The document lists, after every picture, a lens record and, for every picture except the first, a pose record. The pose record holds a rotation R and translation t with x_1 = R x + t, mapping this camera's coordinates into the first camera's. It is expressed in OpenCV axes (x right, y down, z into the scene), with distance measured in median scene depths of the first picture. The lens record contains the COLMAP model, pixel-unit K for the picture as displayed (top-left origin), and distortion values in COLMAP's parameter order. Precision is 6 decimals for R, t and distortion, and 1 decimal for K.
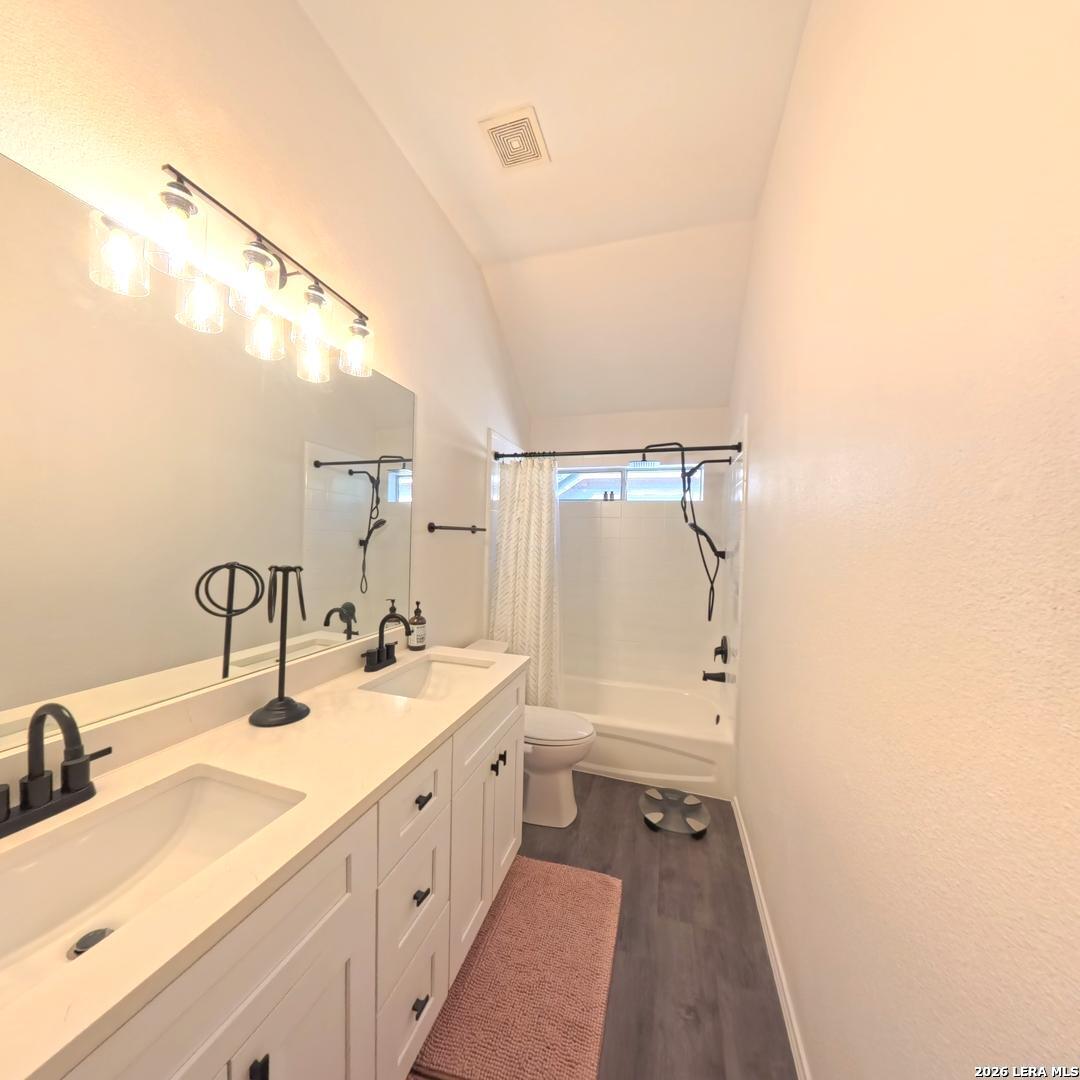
lens RADIAL K [[404.9, 0, 540.0], [0, 404.9, 540.0], [0, 0, 1]] dist [-0.024872, 0.001018]
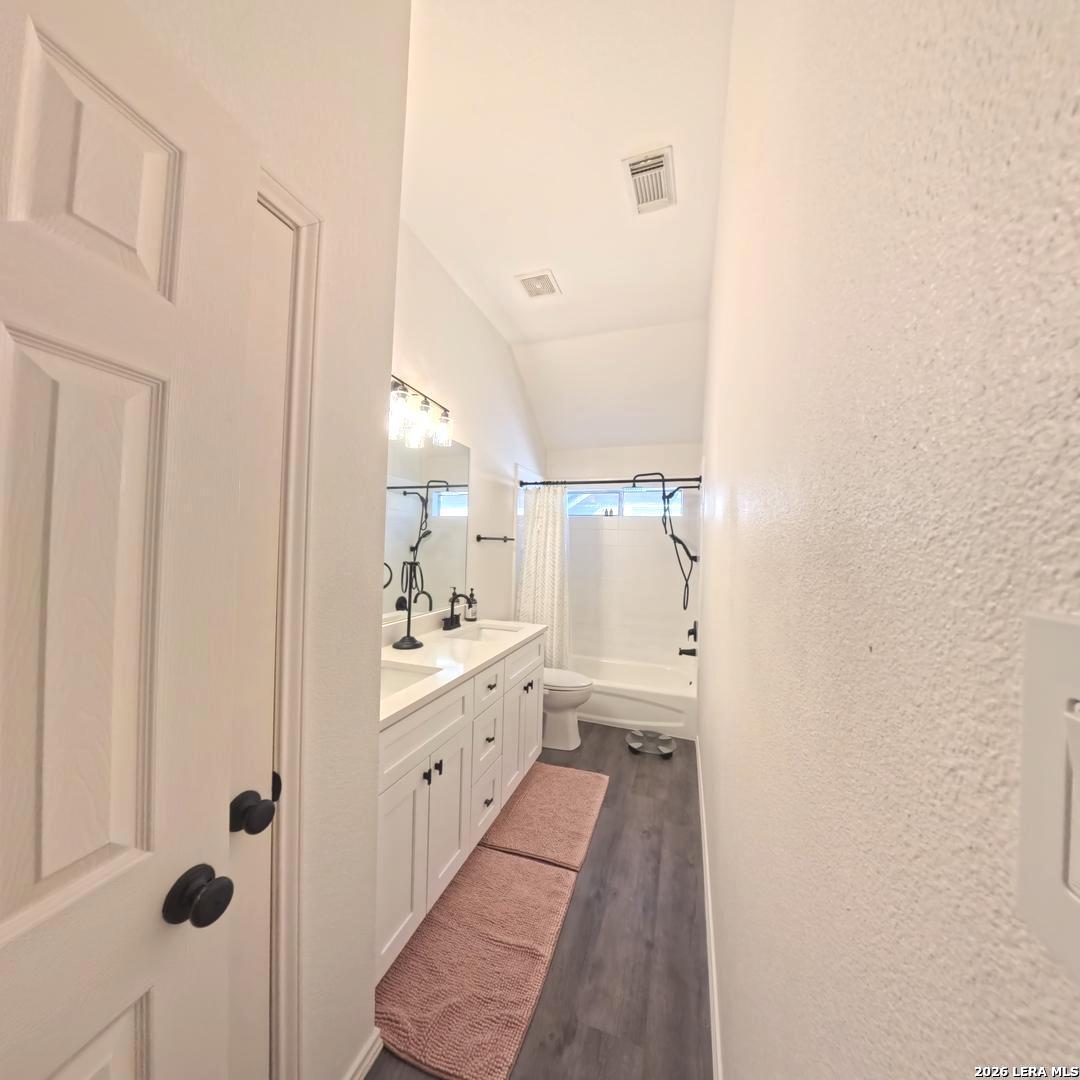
lens RADIAL K [[404.9, 0, 540.0], [0, 404.9, 540.0], [0, 0, 1]] dist [-0.024872, 0.001018]
pose [[0.999400, 0.000904, -0.034629, -0.000957], [-0.001481, 0.999861, -0.016620, -0.001181], [0.034609, 0.016662, 0.999262, -0.380568]]
